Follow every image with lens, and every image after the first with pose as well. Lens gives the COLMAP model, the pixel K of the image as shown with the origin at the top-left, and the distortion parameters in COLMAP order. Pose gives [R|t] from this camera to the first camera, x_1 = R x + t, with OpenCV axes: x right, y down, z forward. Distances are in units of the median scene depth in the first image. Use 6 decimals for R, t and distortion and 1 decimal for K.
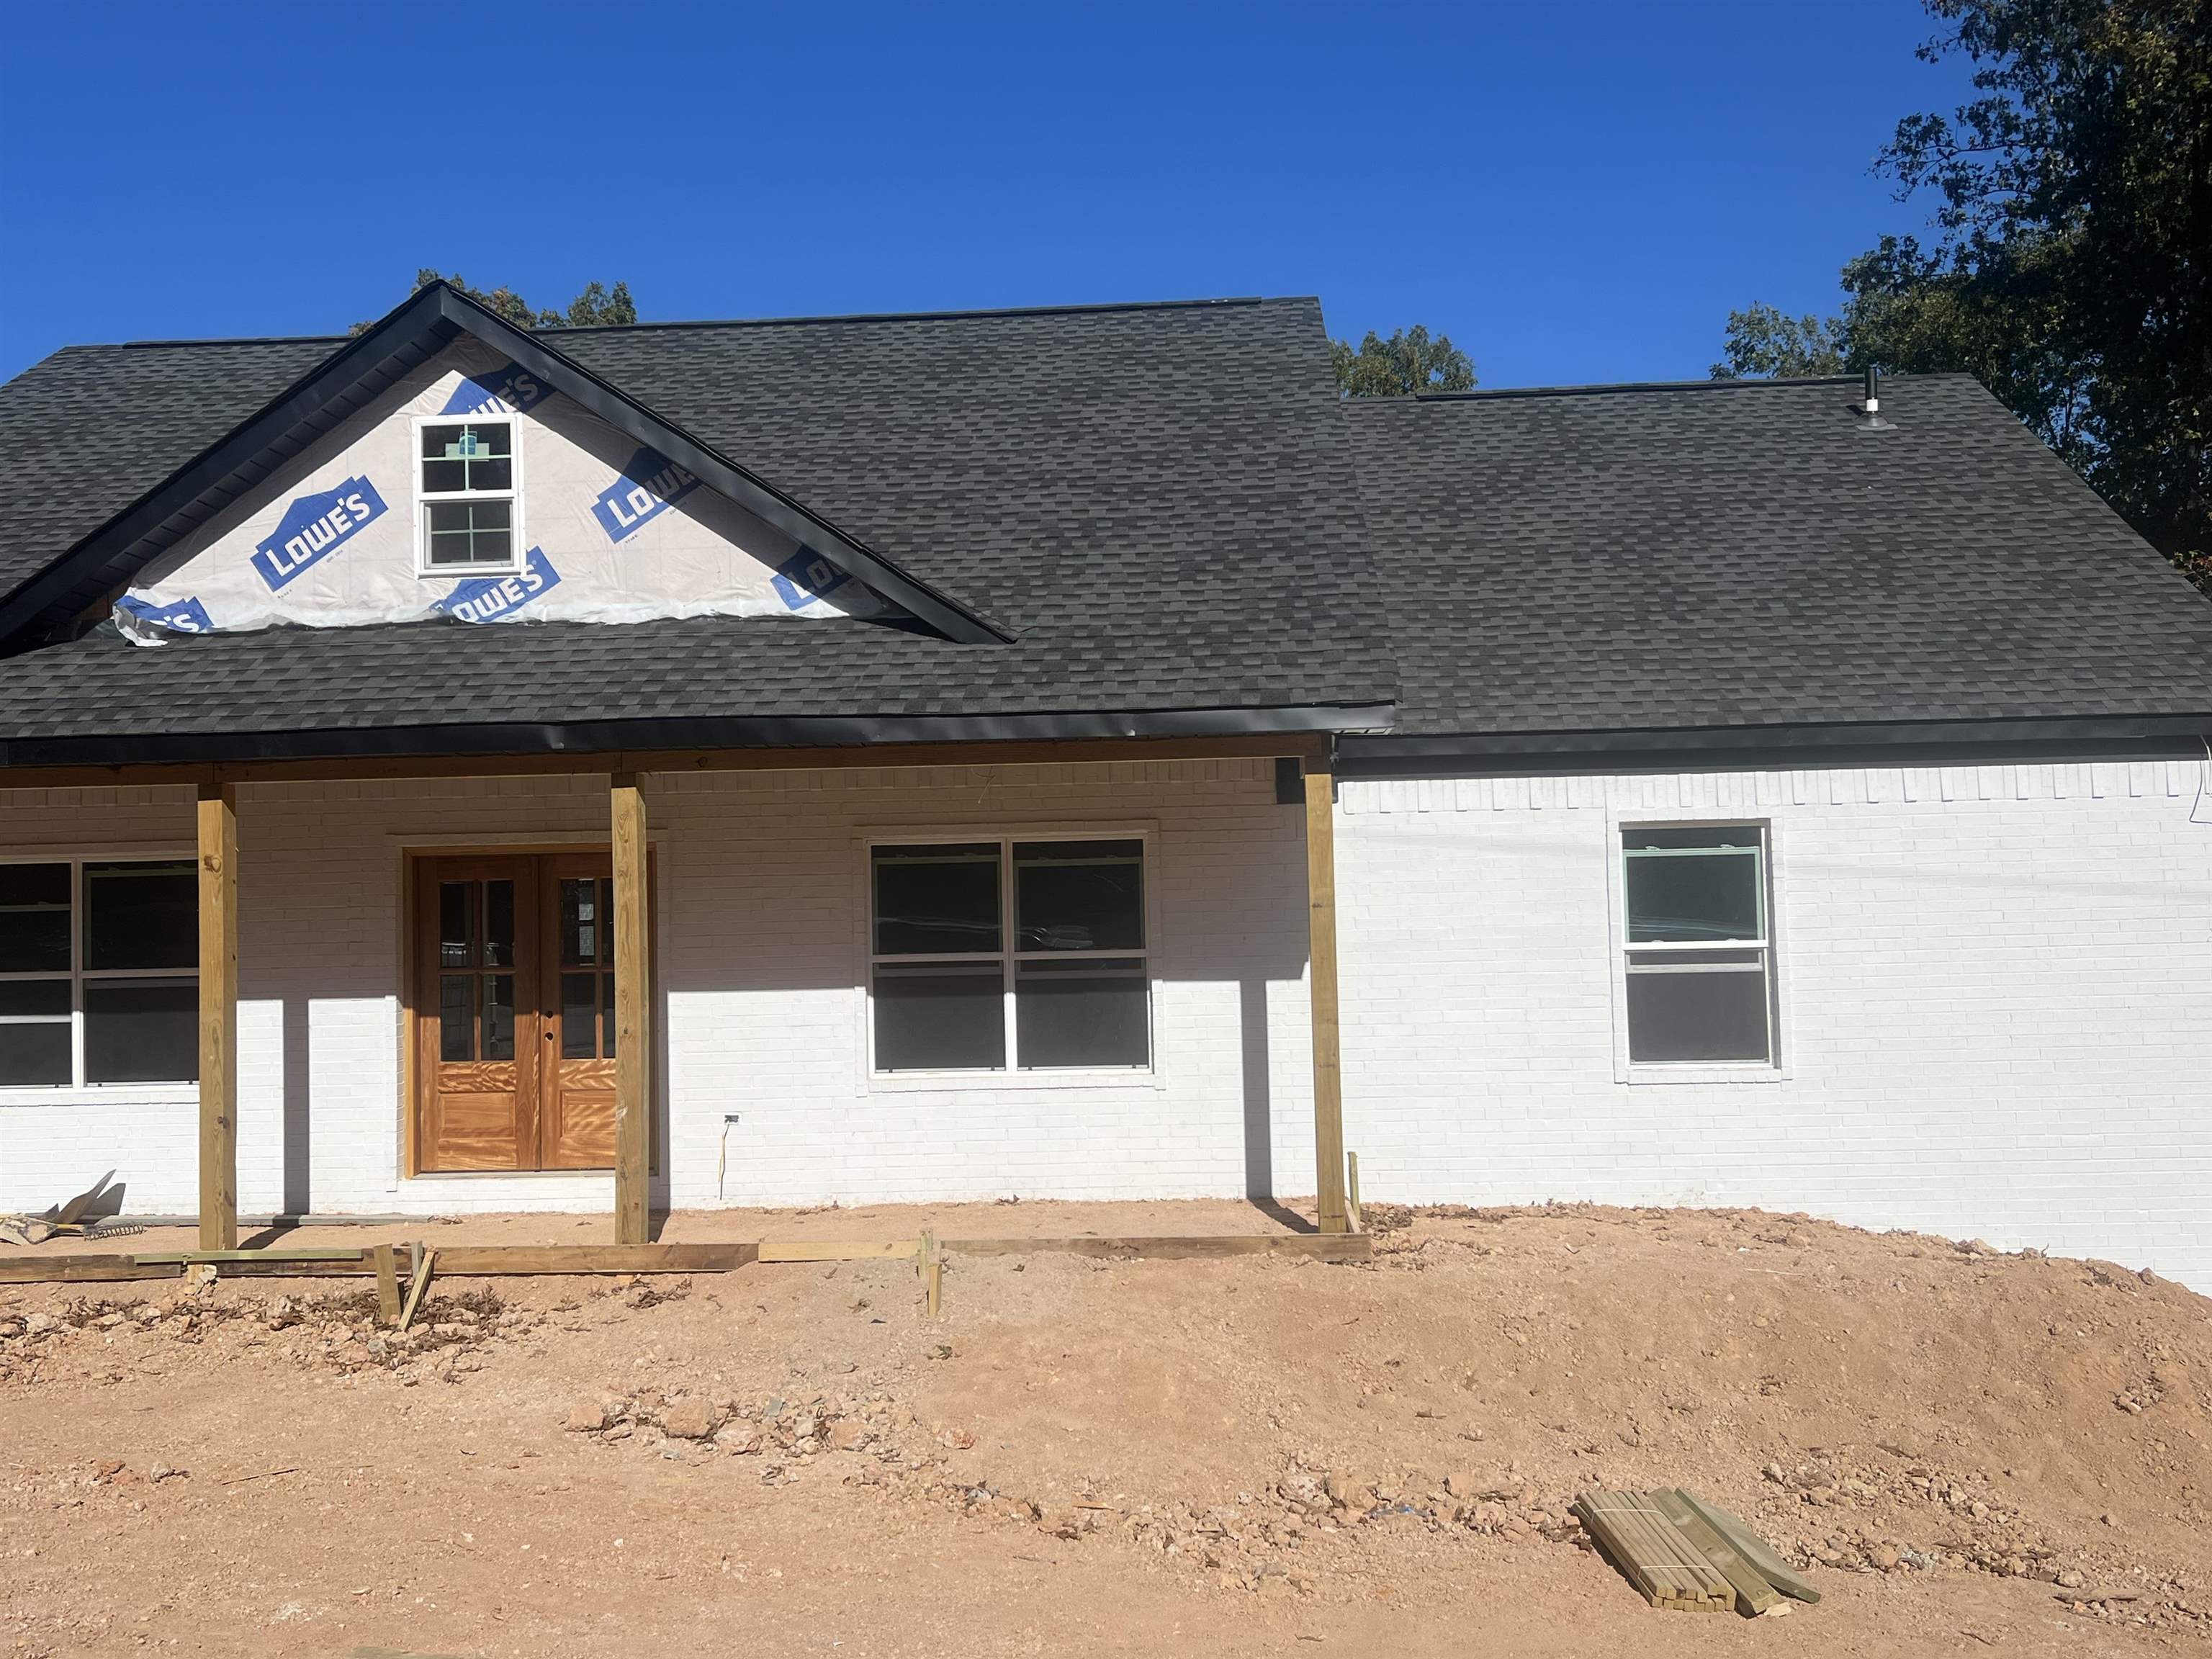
lens RADIAL K [[1997.1, 0, 1118.3], [0, 1997.1, 854.1], [0, 0, 1]] dist [0.038879, -0.064757]
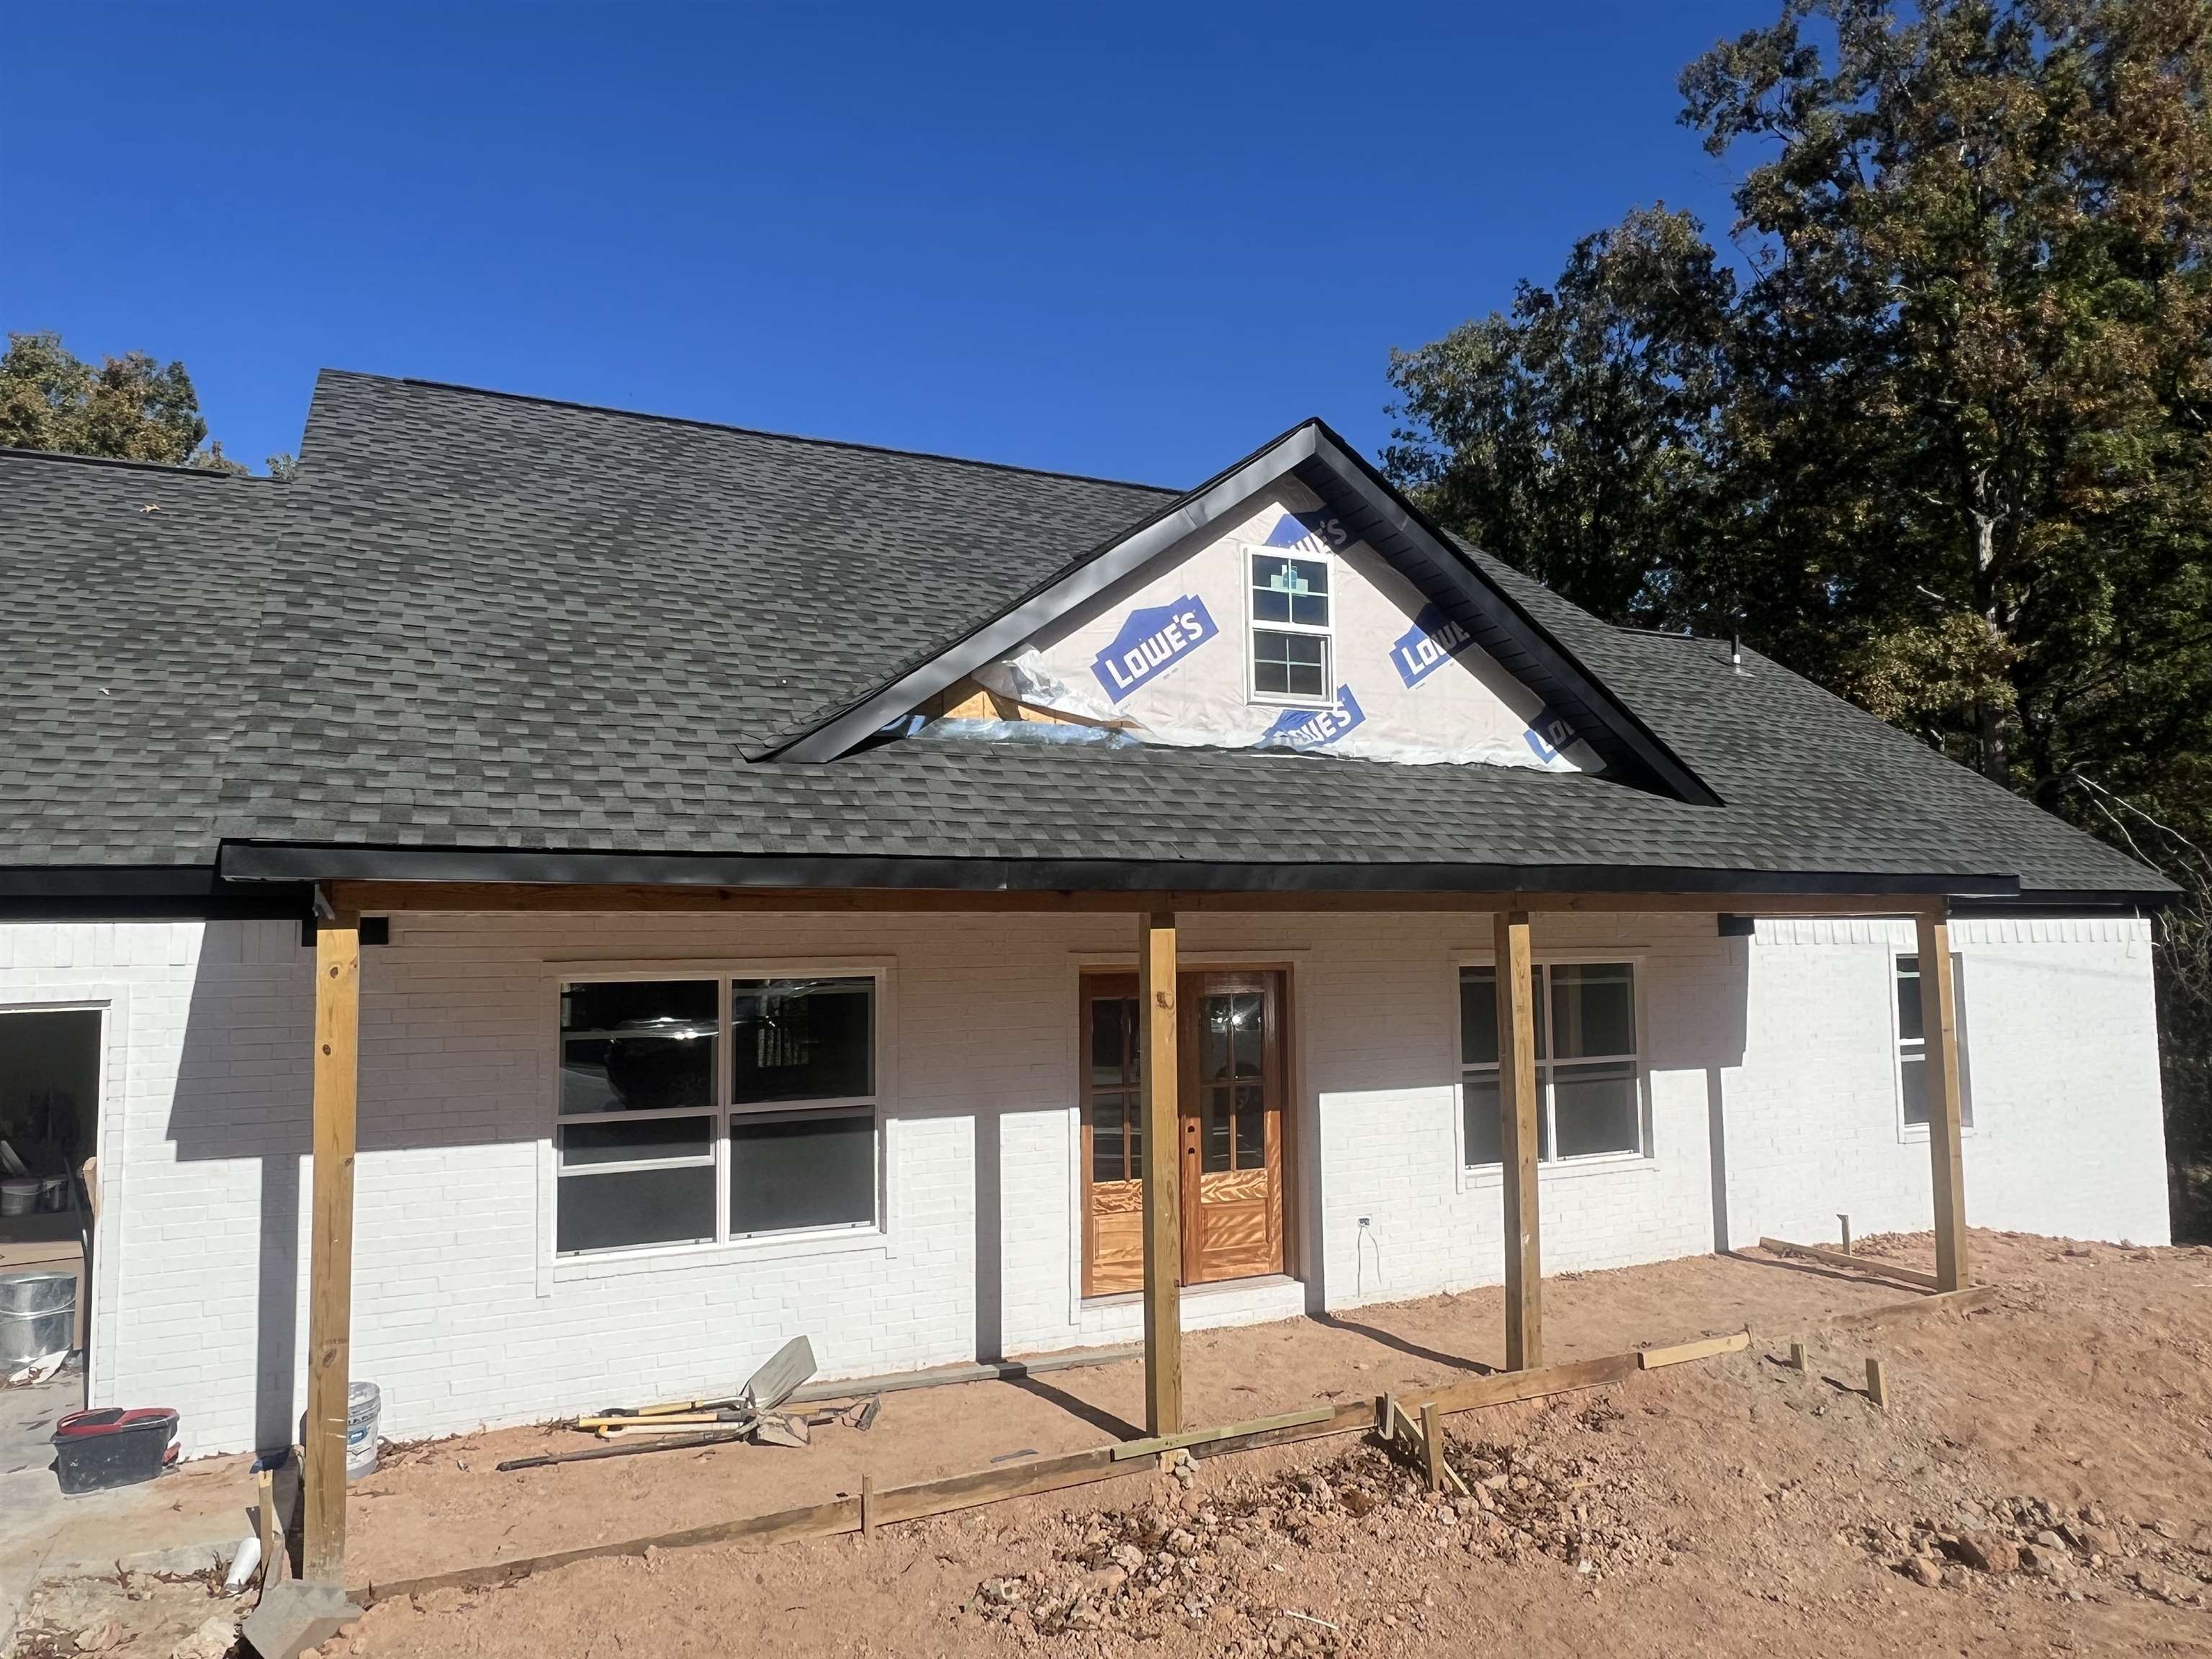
lens RADIAL K [[1446.4, 0, 1096.6], [0, 1446.4, 830.8], [0, 0, 1]] dist [0.005937, -0.005011]
pose [[0.875772, 0.049078, 0.480223, -0.754898], [-0.026780, 0.998226, -0.053180, -0.034485], [-0.481981, 0.033713, 0.875533, 0.408814]]
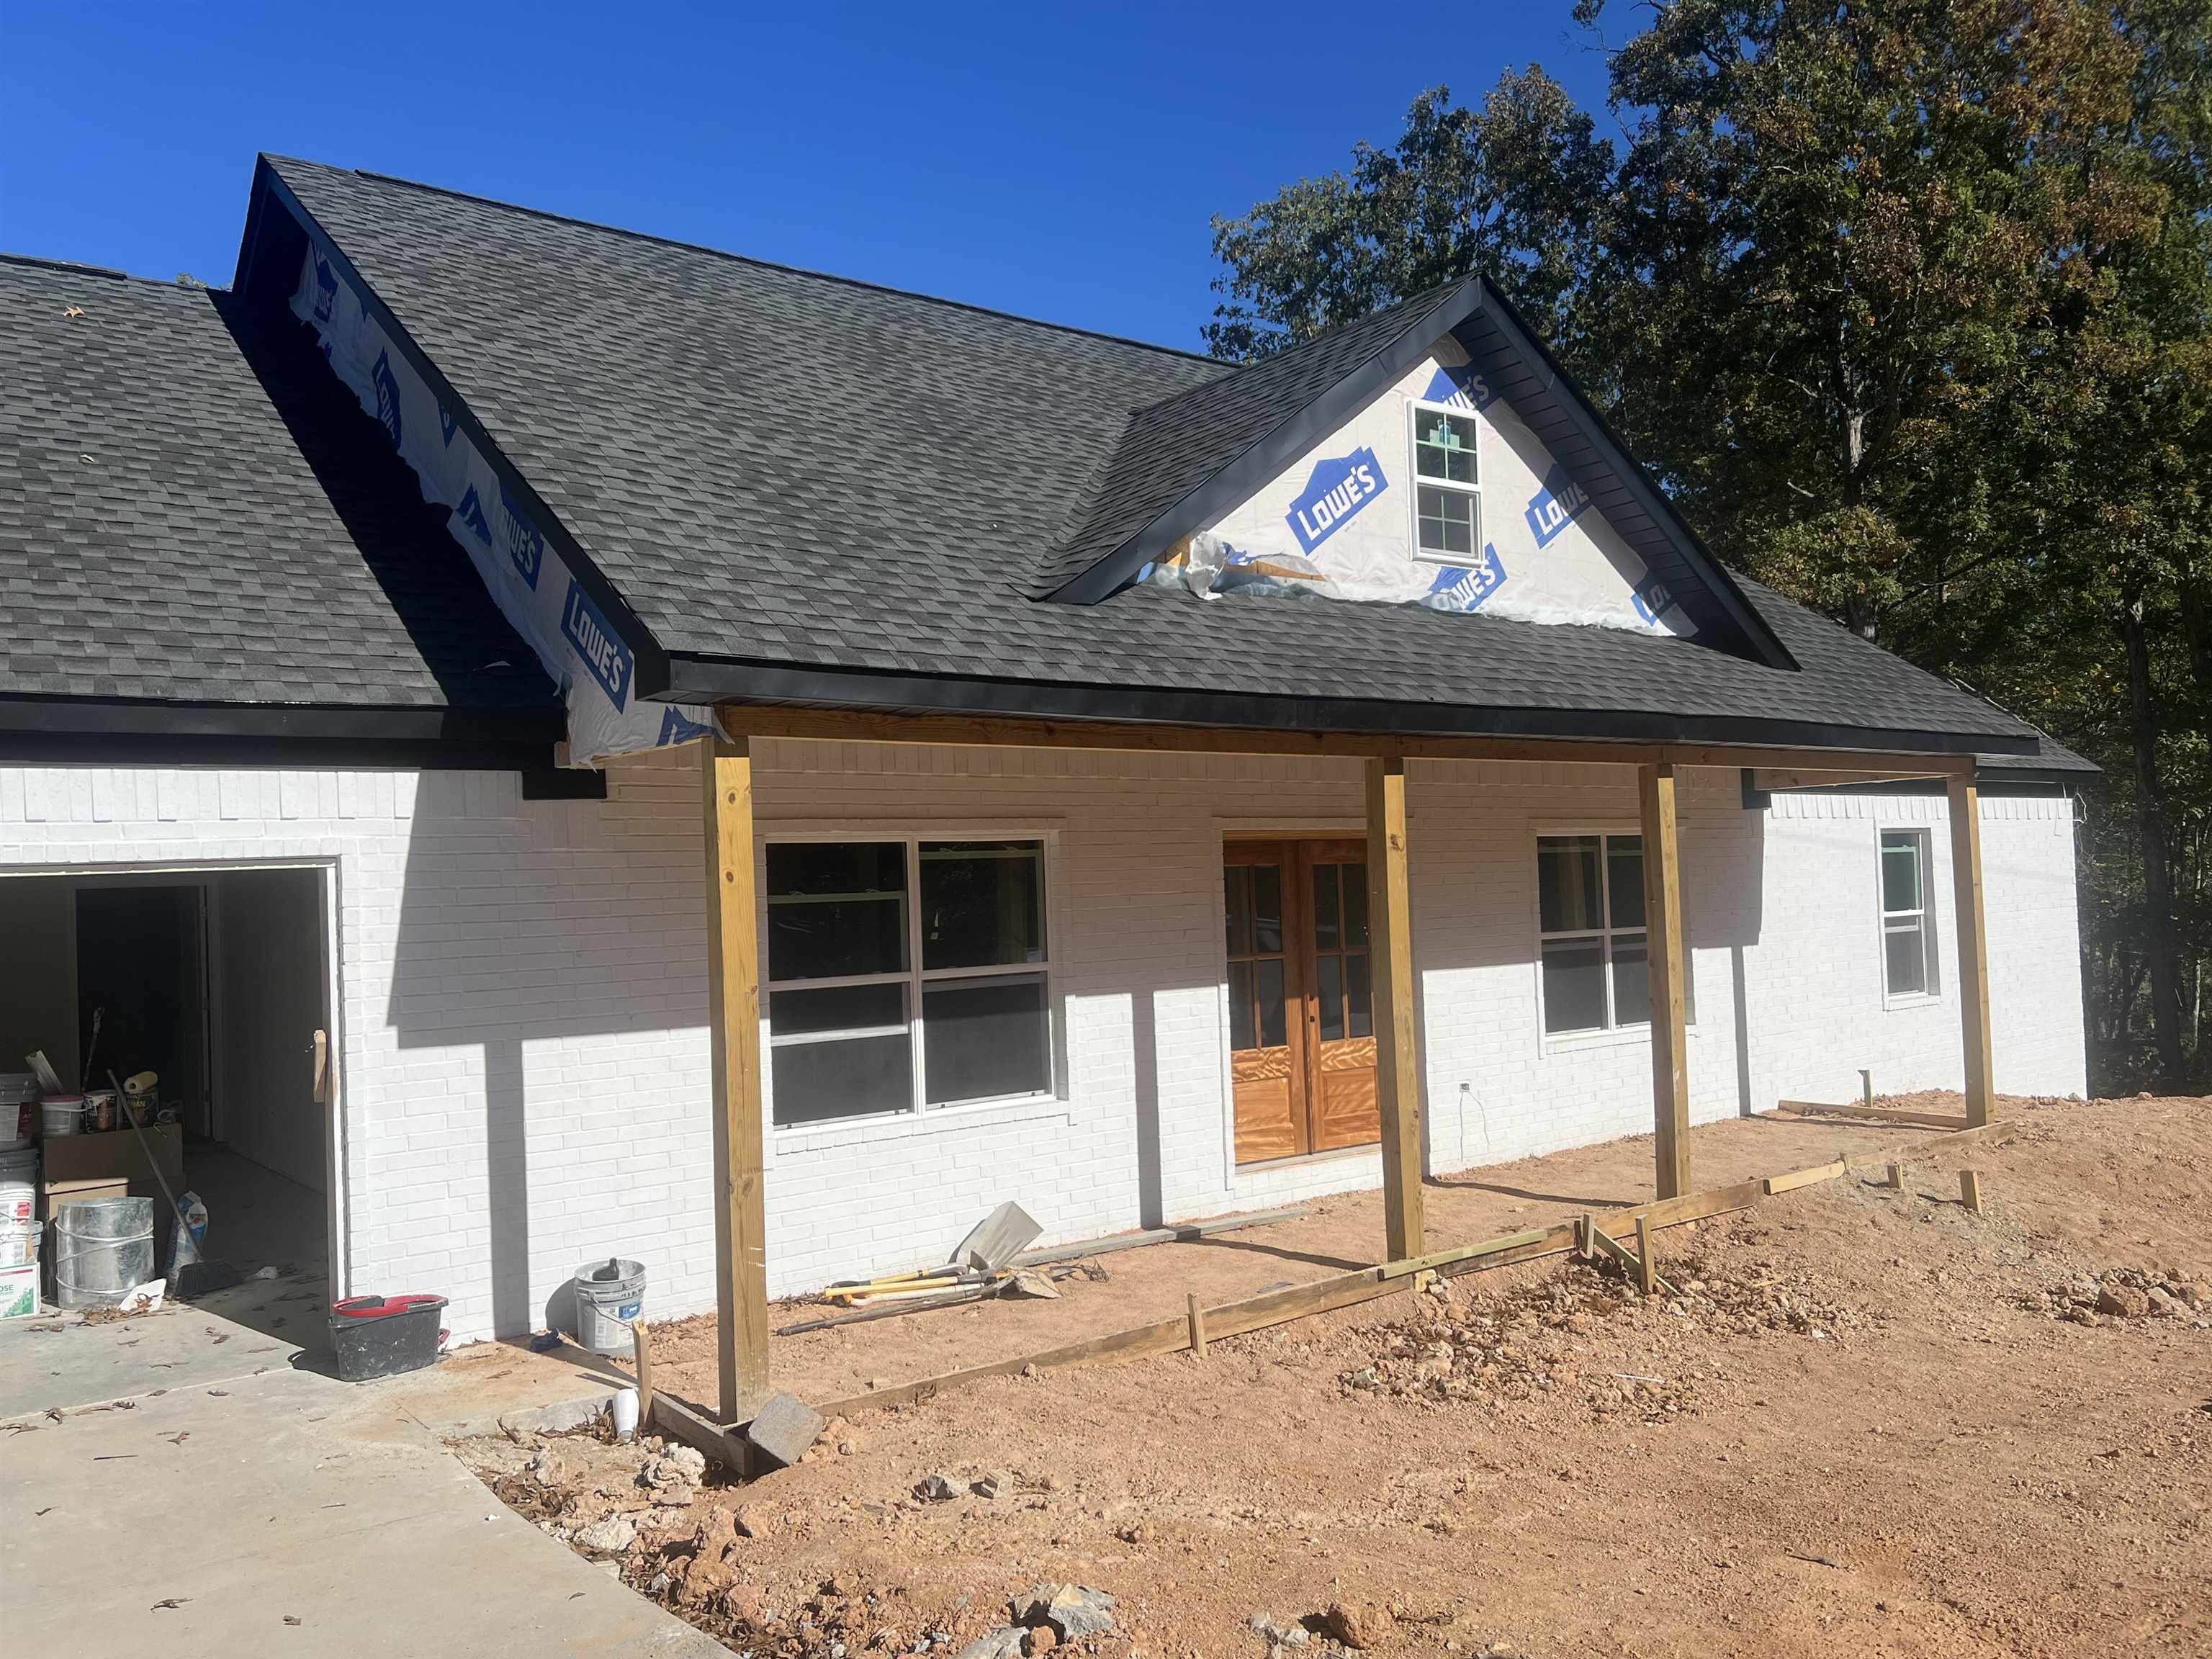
lens RADIAL K [[1698.6, 0, 1100.7], [0, 1698.6, 839.5], [0, 0, 1]] dist [0.041666, -0.035042]
pose [[0.760757, 0.014400, 0.648877, -1.012889], [-0.004257, 0.999843, -0.017197, 0.016763], [-0.649023, 0.010321, 0.760699, 0.457621]]
